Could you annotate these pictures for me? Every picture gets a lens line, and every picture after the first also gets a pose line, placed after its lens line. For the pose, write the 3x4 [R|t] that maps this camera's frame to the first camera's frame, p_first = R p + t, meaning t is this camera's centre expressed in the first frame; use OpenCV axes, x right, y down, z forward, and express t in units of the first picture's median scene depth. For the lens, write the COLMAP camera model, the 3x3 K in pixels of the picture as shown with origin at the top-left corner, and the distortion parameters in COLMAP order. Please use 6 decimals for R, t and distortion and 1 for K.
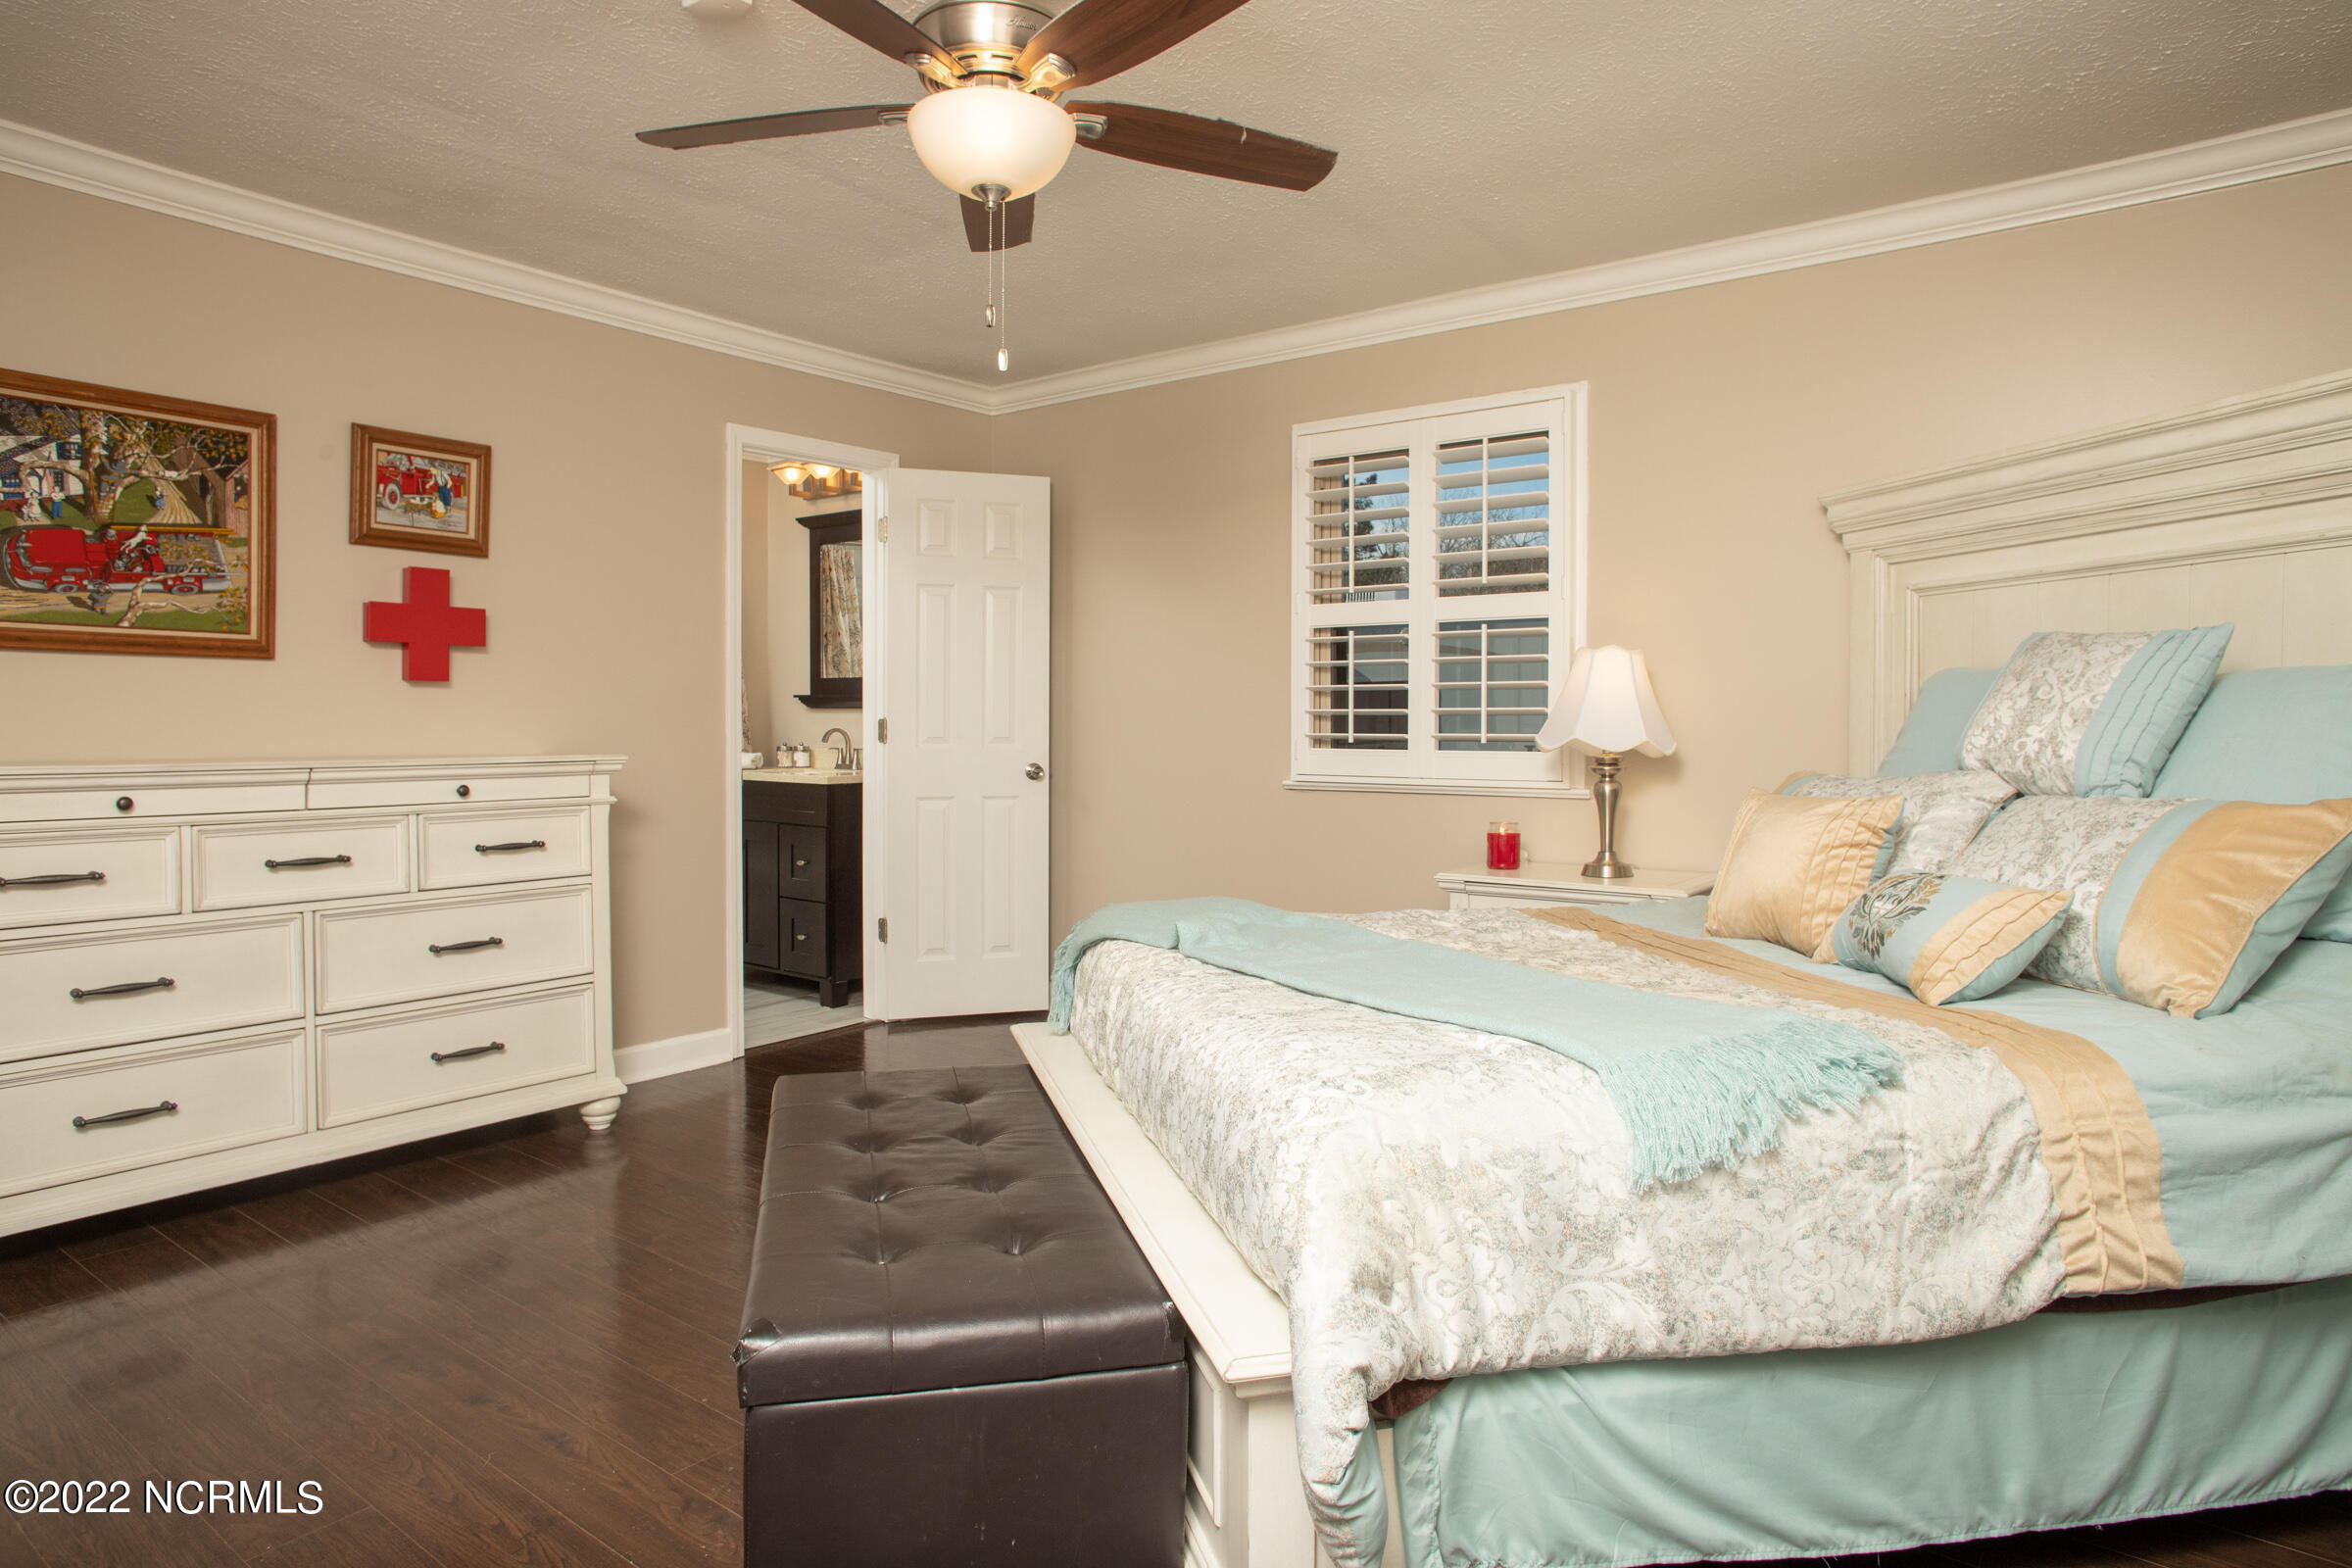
lens RADIAL K [[1331.6, 0, 1176.0], [0, 1331.6, 784.0], [0, 0, 1]] dist [-0.058801, 0.000249]
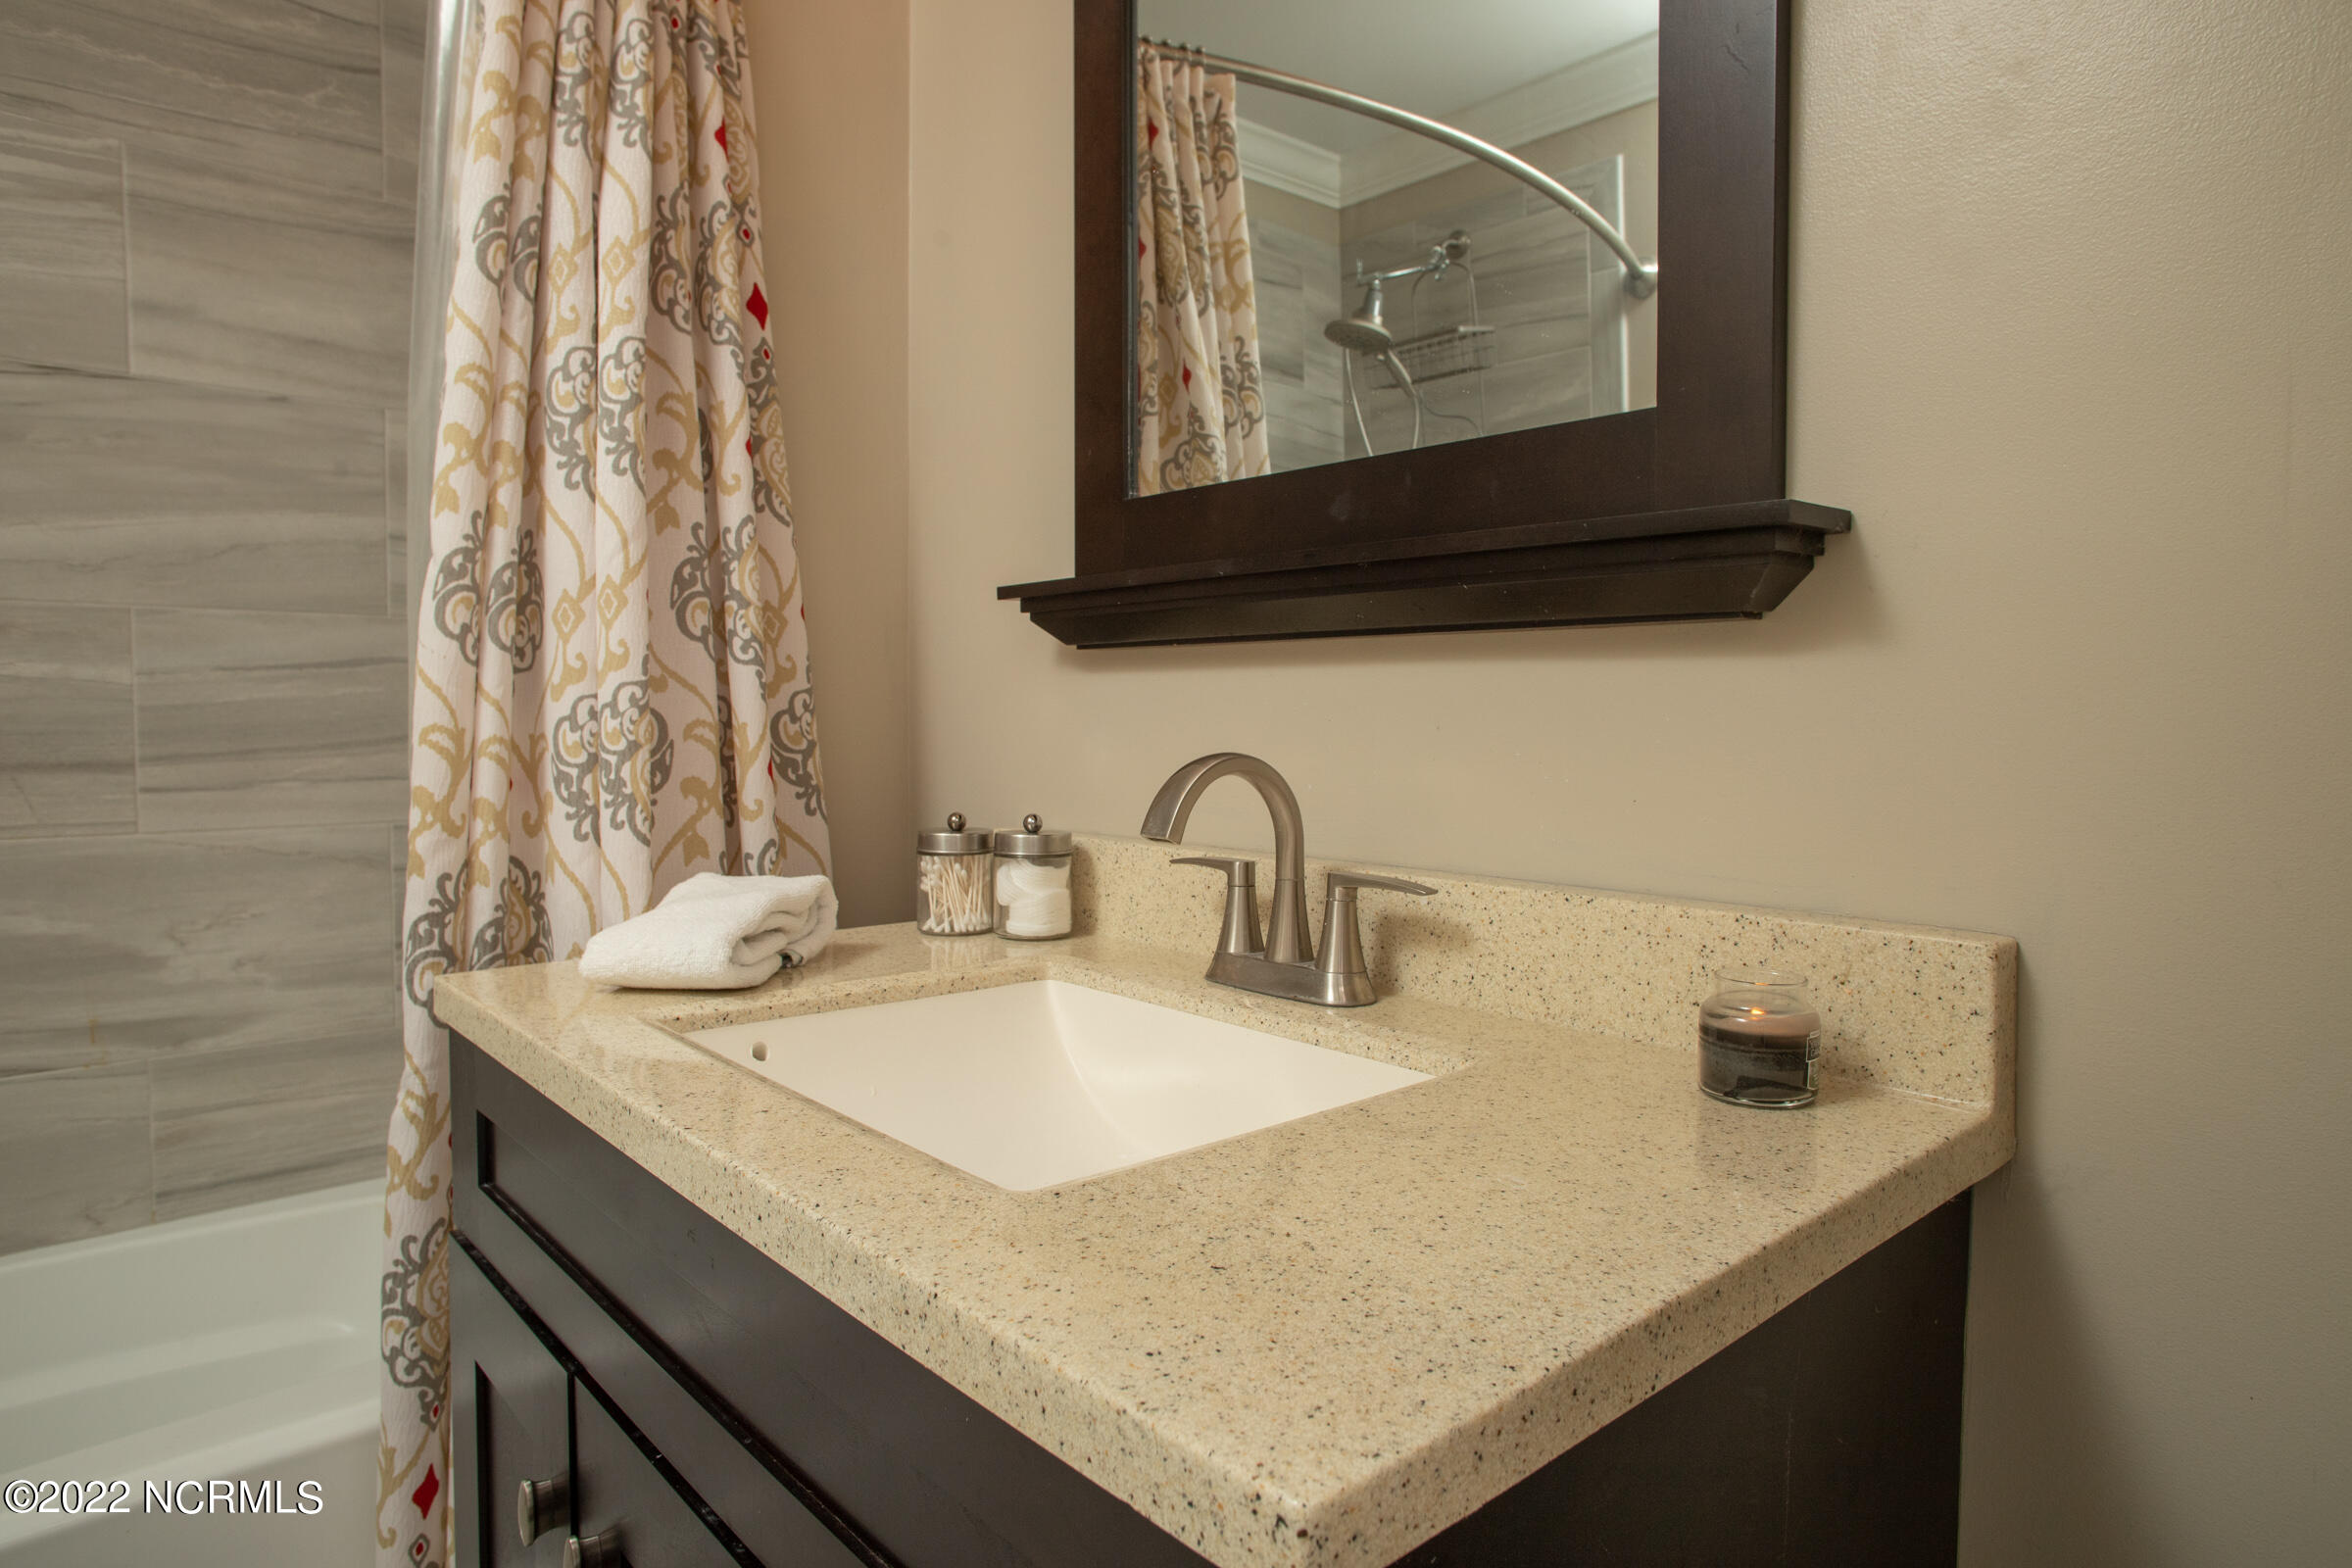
lens RADIAL K [[1331.6, 0, 1176.0], [0, 1331.6, 784.0], [0, 0, 1]] dist [-0.058801, 0.000249]
pose [[0.980267, 0.007465, -0.197536, -0.220994], [-0.006854, 0.999969, 0.003778, -0.036792], [0.197558, -0.002350, 0.980288, 0.805417]]
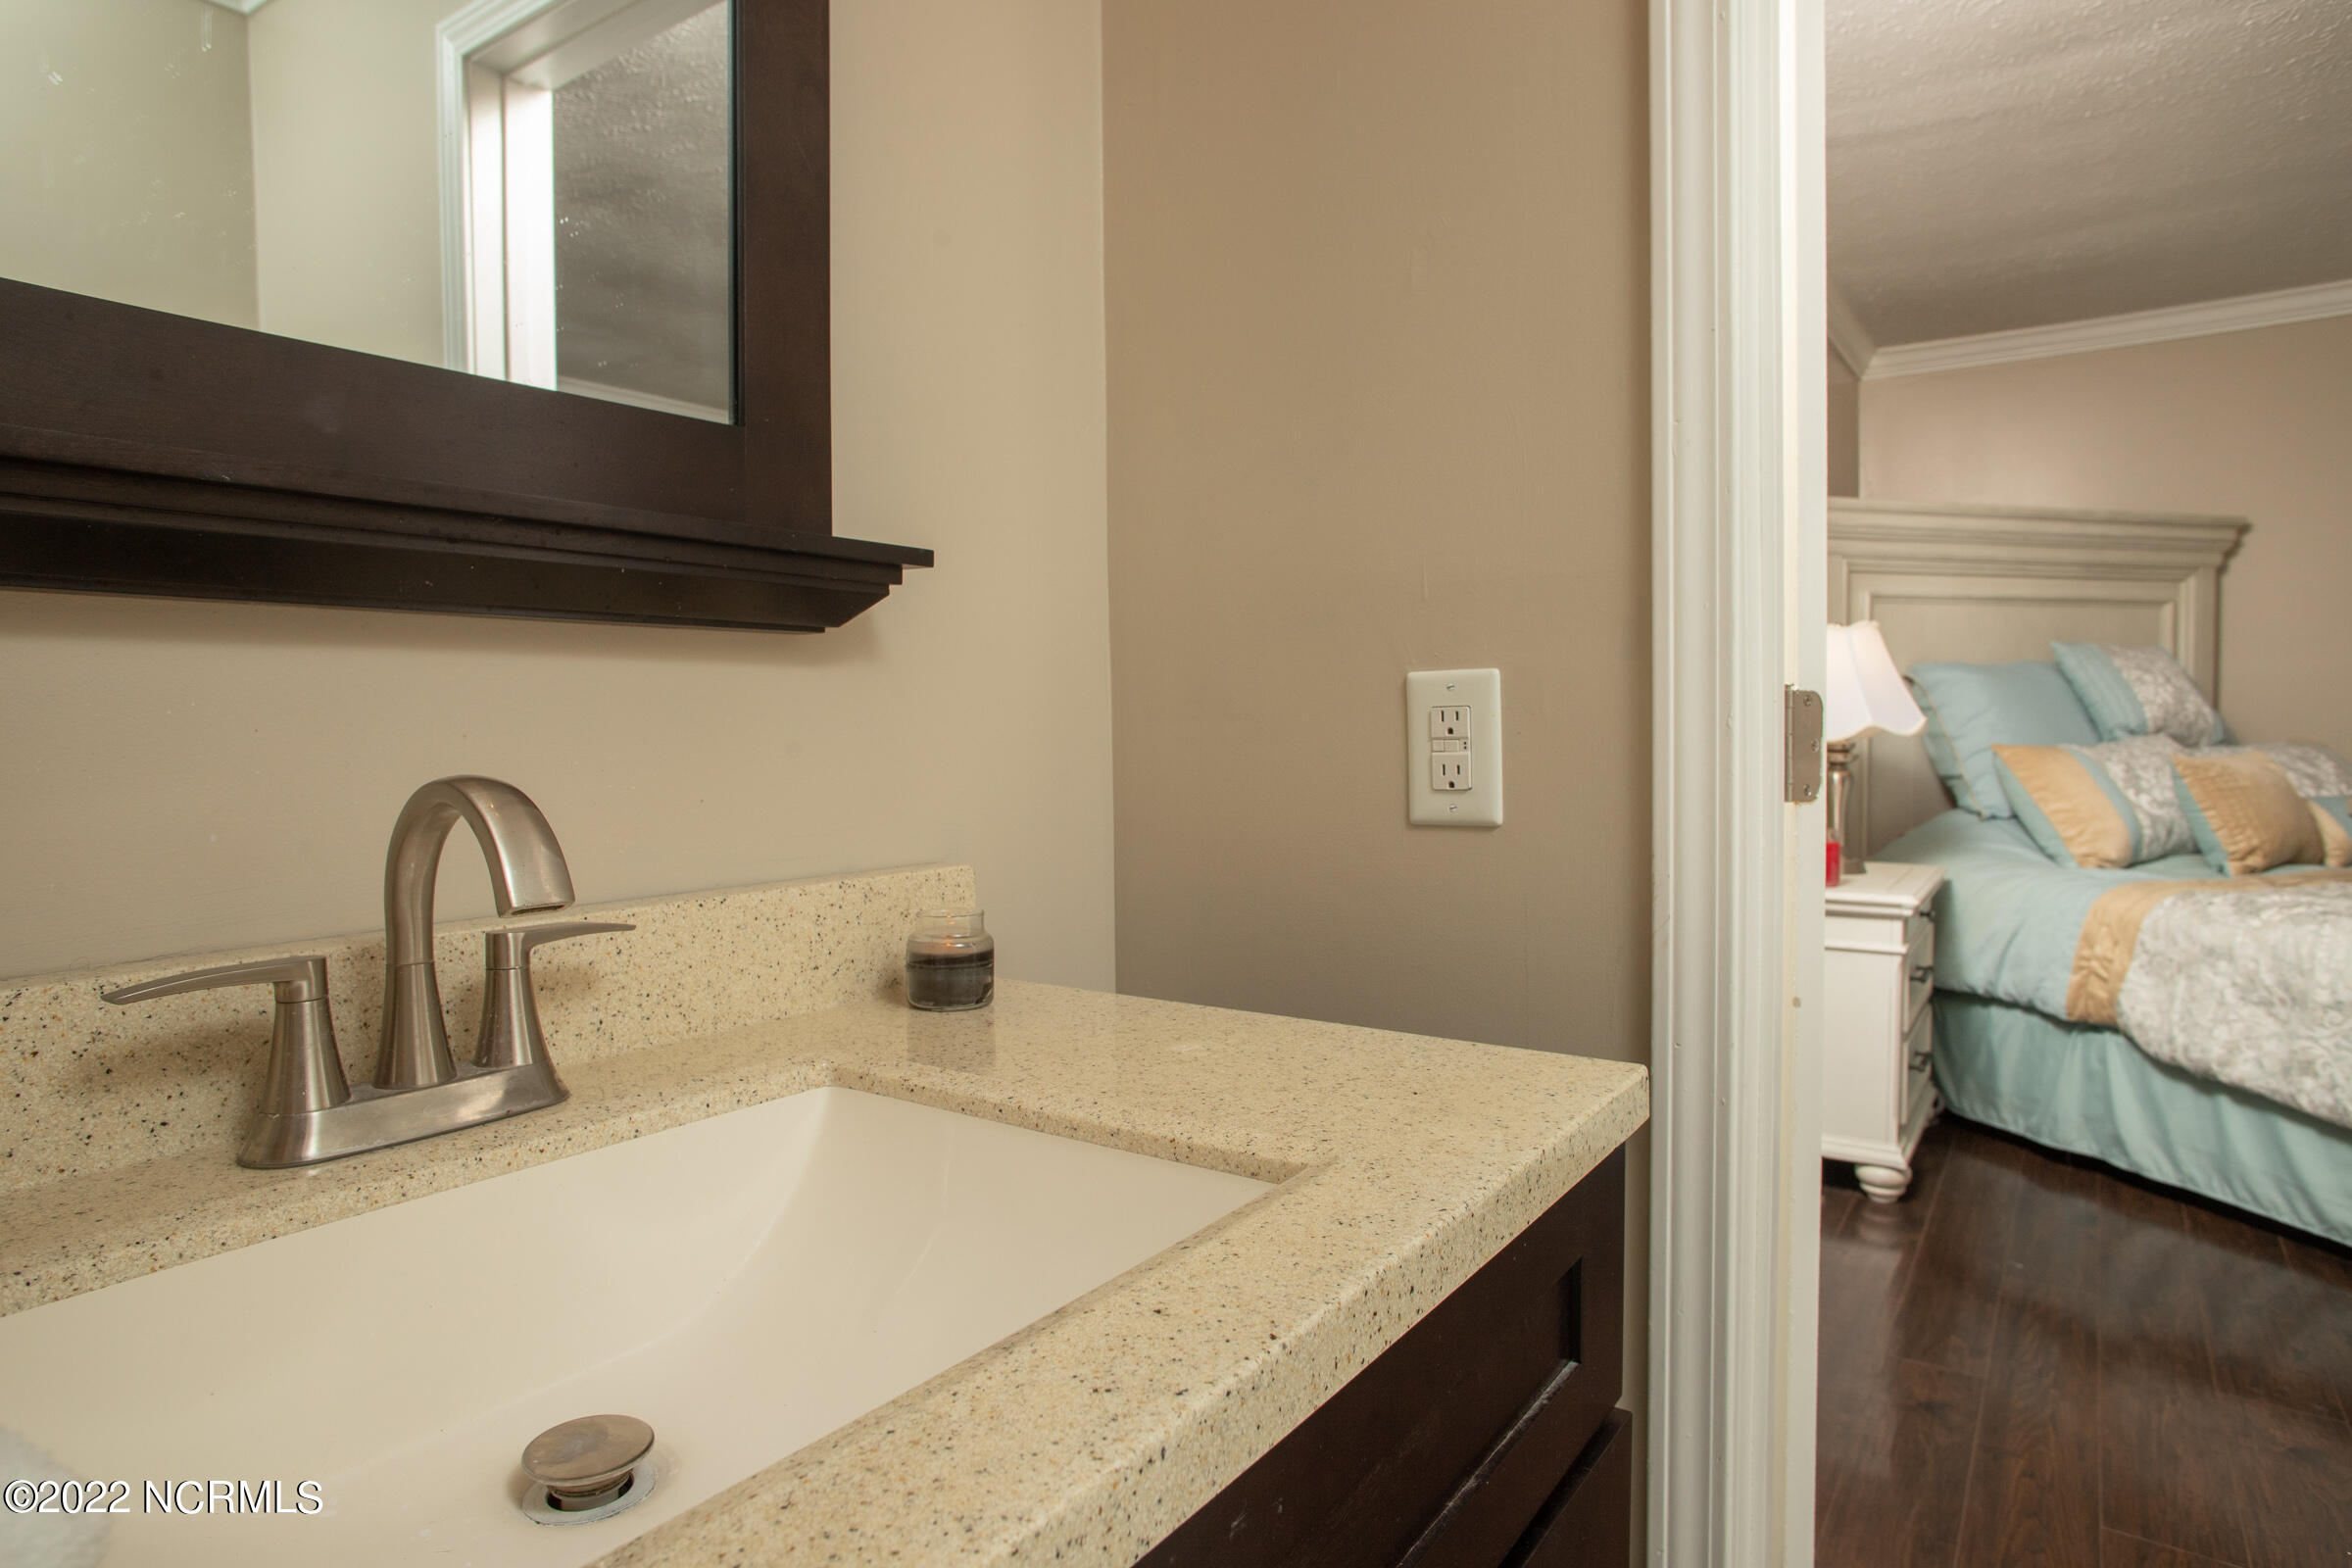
lens RADIAL K [[1331.6, 0, 1176.0], [0, 1331.6, 784.0], [0, 0, 1]] dist [-0.058801, 0.000249]
pose [[-0.022564, -0.052990, 0.998340, -0.340806], [0.057880, 0.996850, 0.054219, -0.041230], [-0.998069, 0.059007, -0.019426, 0.900570]]
